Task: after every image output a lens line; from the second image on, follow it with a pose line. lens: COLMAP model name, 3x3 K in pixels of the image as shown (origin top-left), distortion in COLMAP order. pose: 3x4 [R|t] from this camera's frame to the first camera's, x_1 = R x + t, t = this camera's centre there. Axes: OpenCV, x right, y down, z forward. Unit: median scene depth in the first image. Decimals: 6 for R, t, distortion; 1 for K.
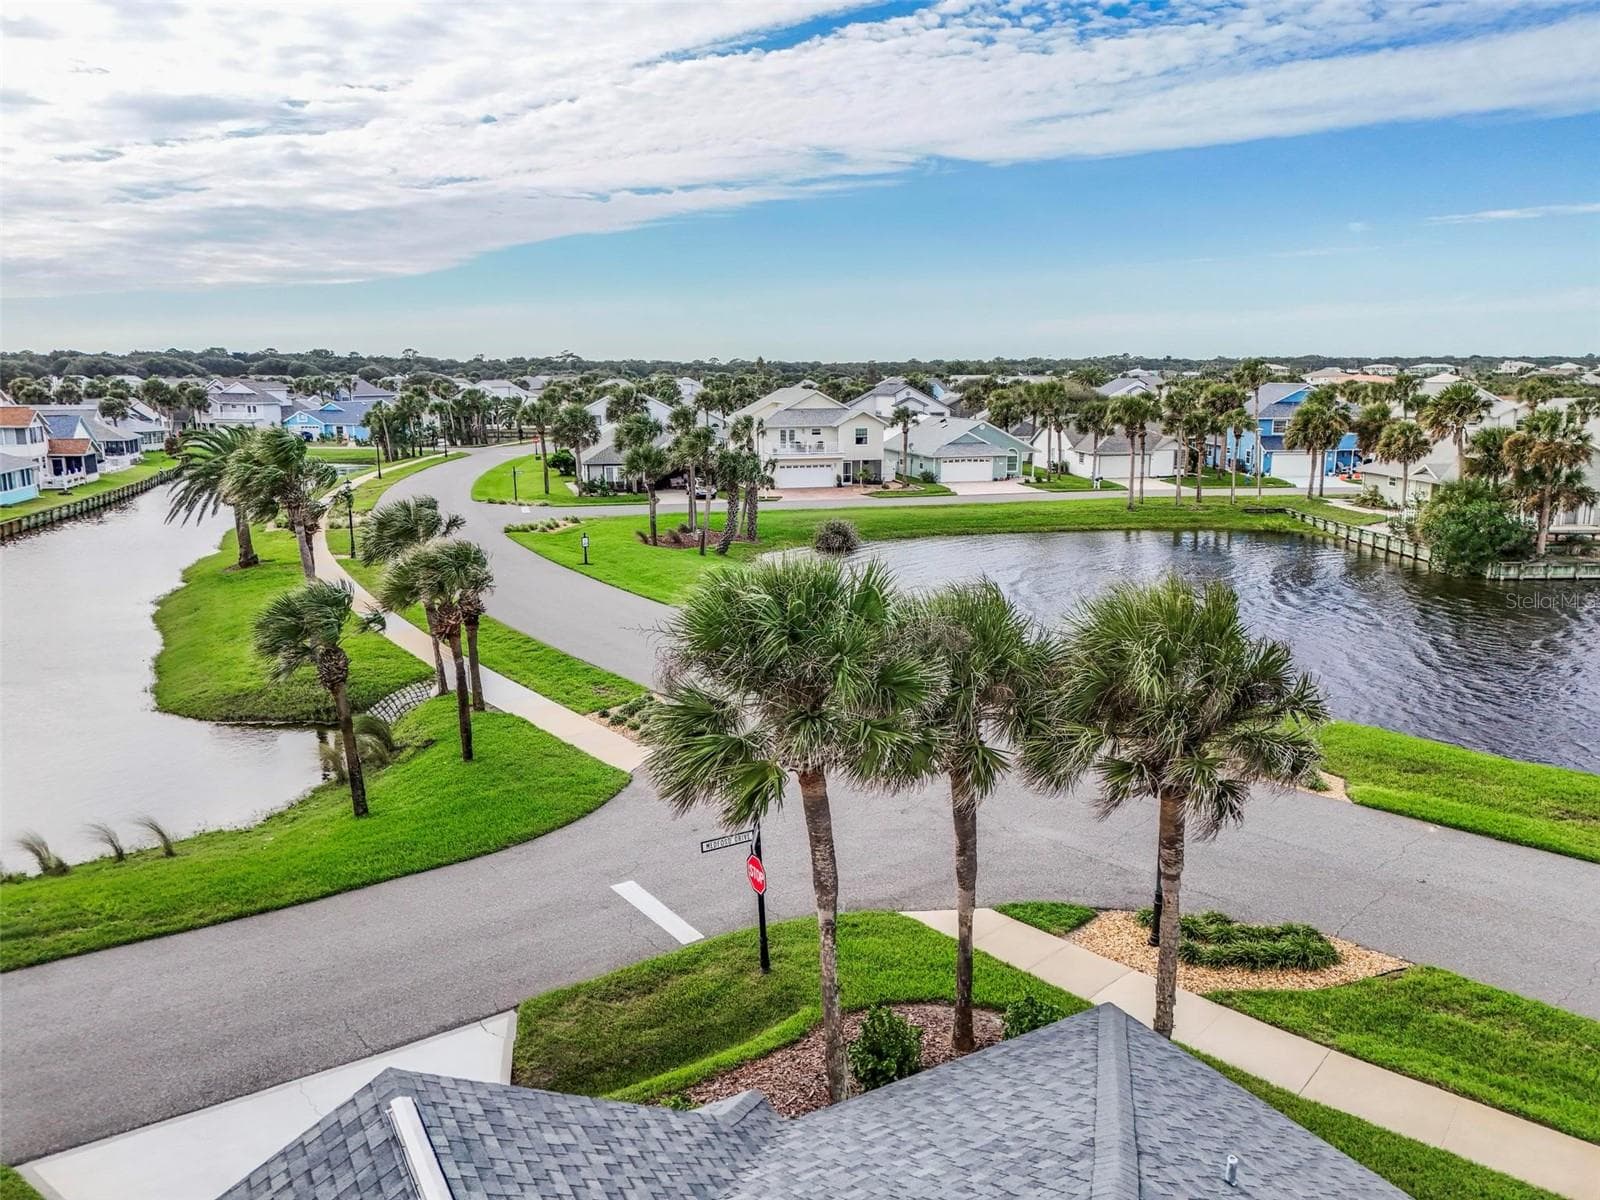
lens RADIAL K [[1170.1, 0, 800.0], [0, 1170.1, 600.0], [0, 0, 1]] dist [0.099725, -0.100857]
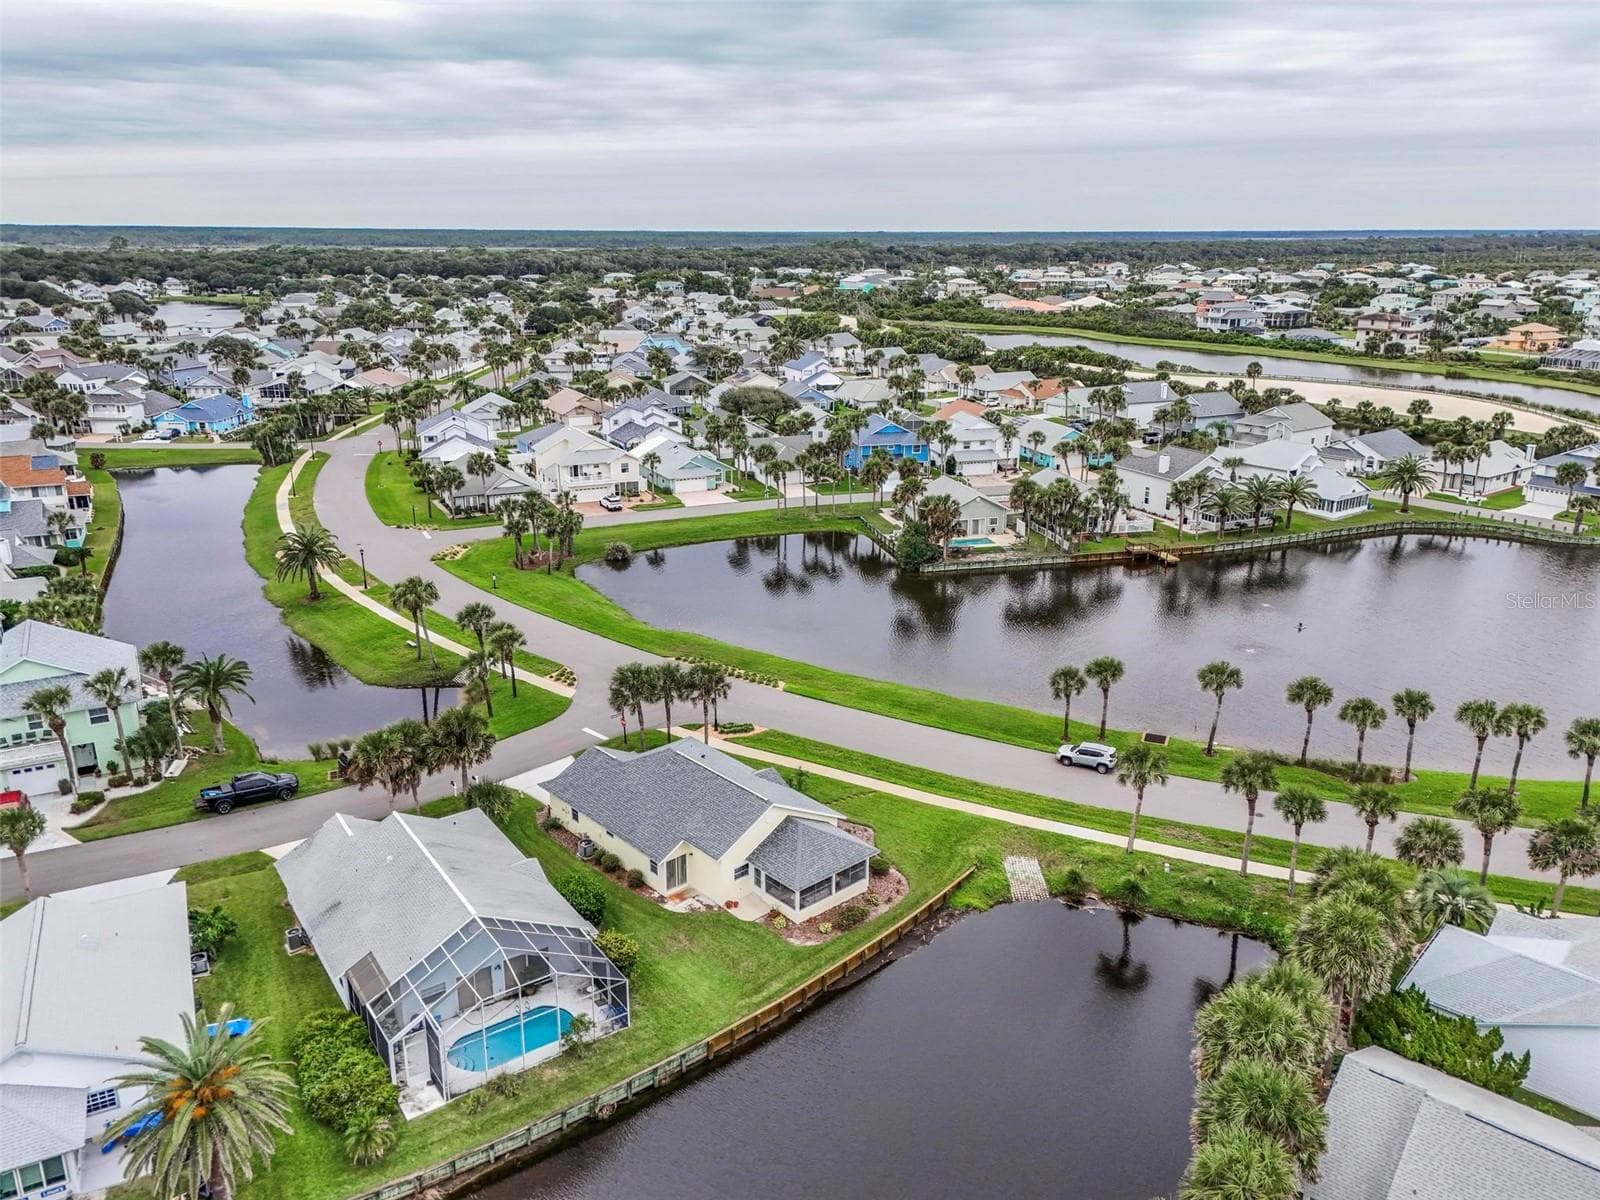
lens RADIAL K [[1170.1, 0, 800.0], [0, 1170.1, 600.0], [0, 0, 1]] dist [0.099725, -0.100857]
pose [[0.978021, -0.056479, 0.200710, -0.050899], [0.033946, 0.992902, 0.113986, -0.146515], [-0.205723, -0.104667, 0.972997, -0.704428]]
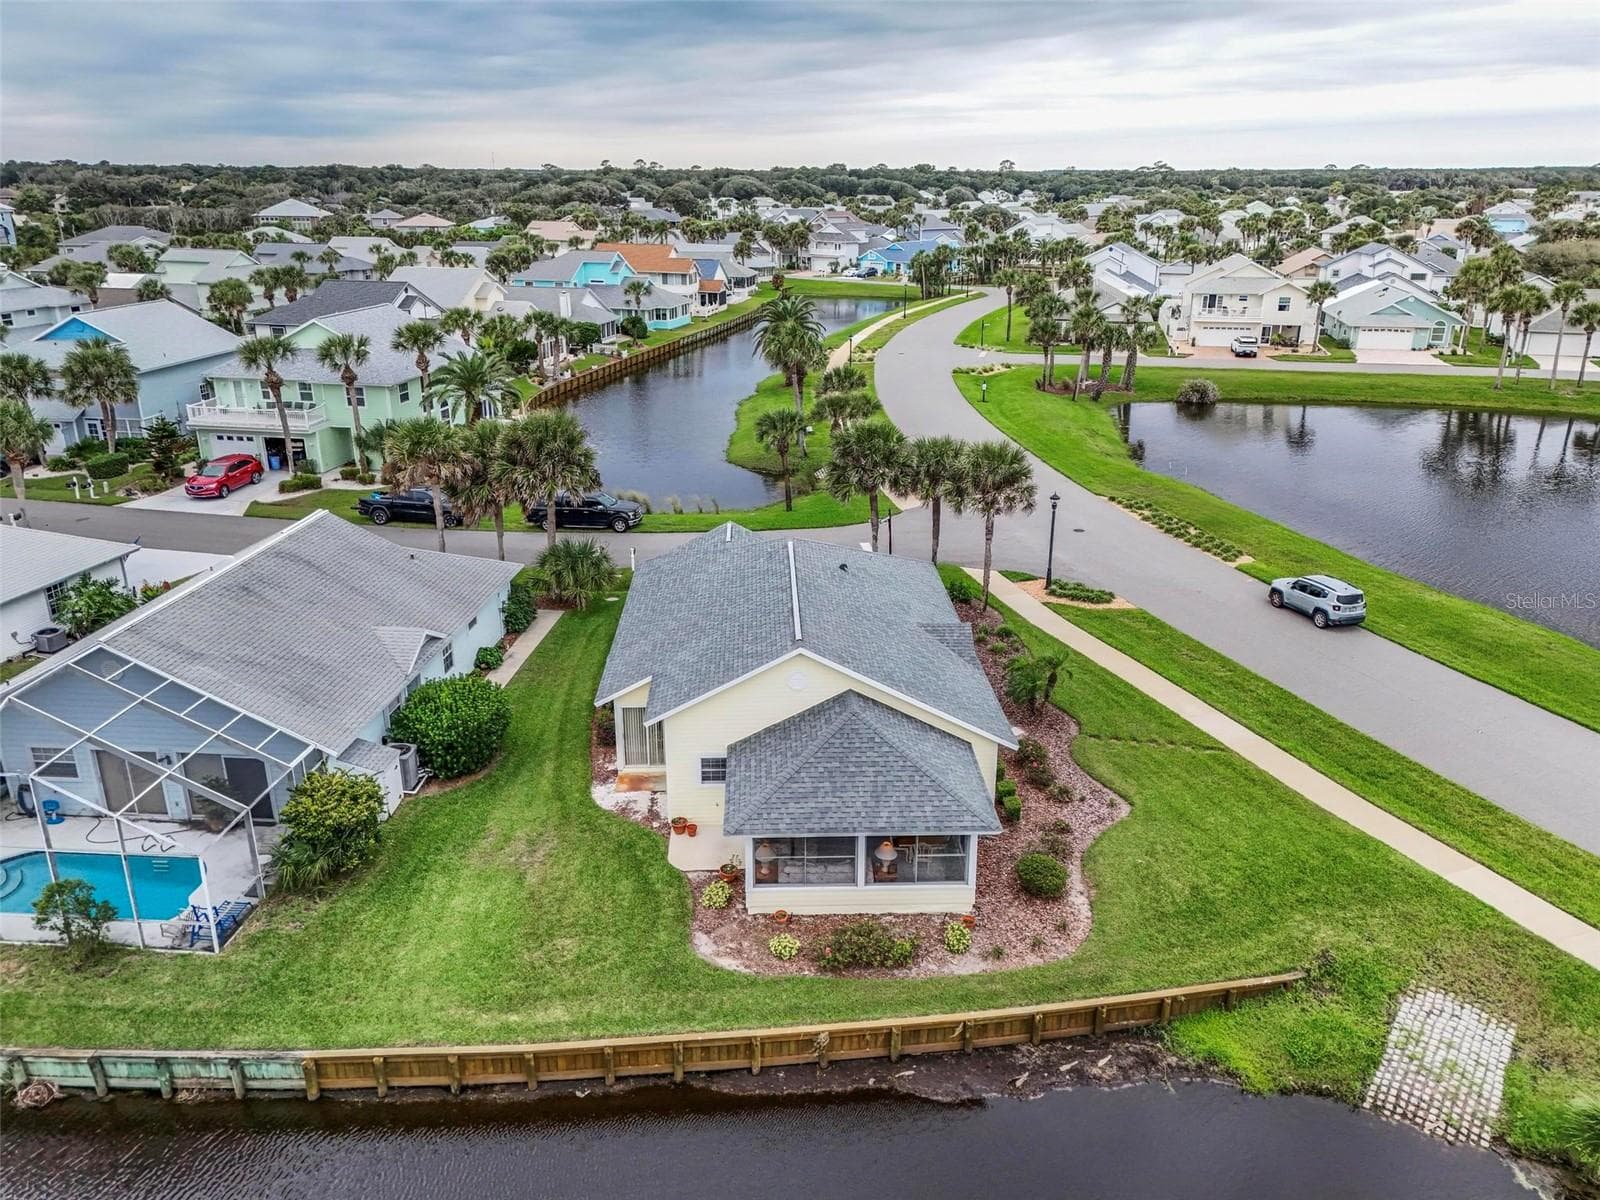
lens RADIAL K [[1170.1, 0, 800.0], [0, 1170.1, 600.0], [0, 0, 1]] dist [0.099725, -0.100857]
pose [[0.885936, 0.163216, -0.434140, 0.202367], [-0.094822, 0.980003, 0.174935, -0.014852], [0.454011, -0.113815, 0.883697, -0.311046]]
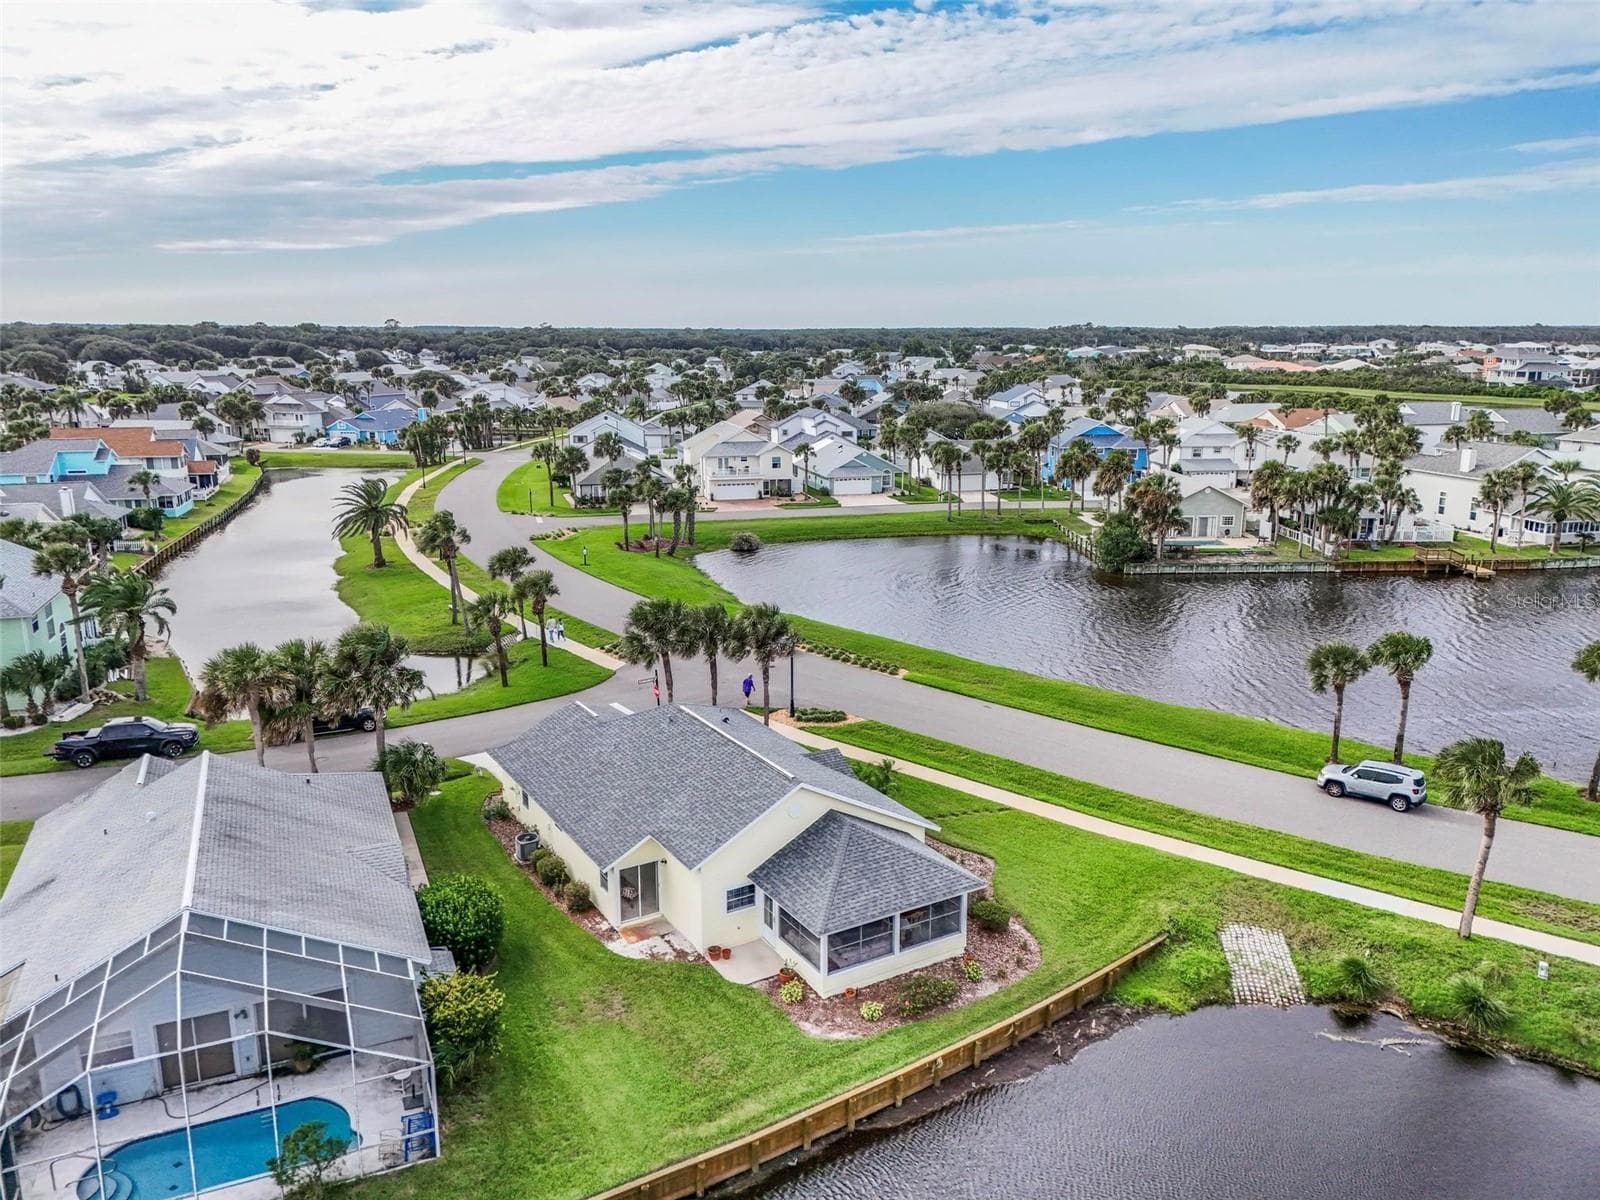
lens RADIAL K [[1170.1, 0, 800.0], [0, 1170.1, 600.0], [0, 0, 1]] dist [0.099725, -0.100857]
pose [[0.999830, -0.000960, 0.018423, 0.059196], [0.000351, 0.999454, 0.033025, -0.023571], [-0.018444, -0.033013, 0.999285, -0.436577]]
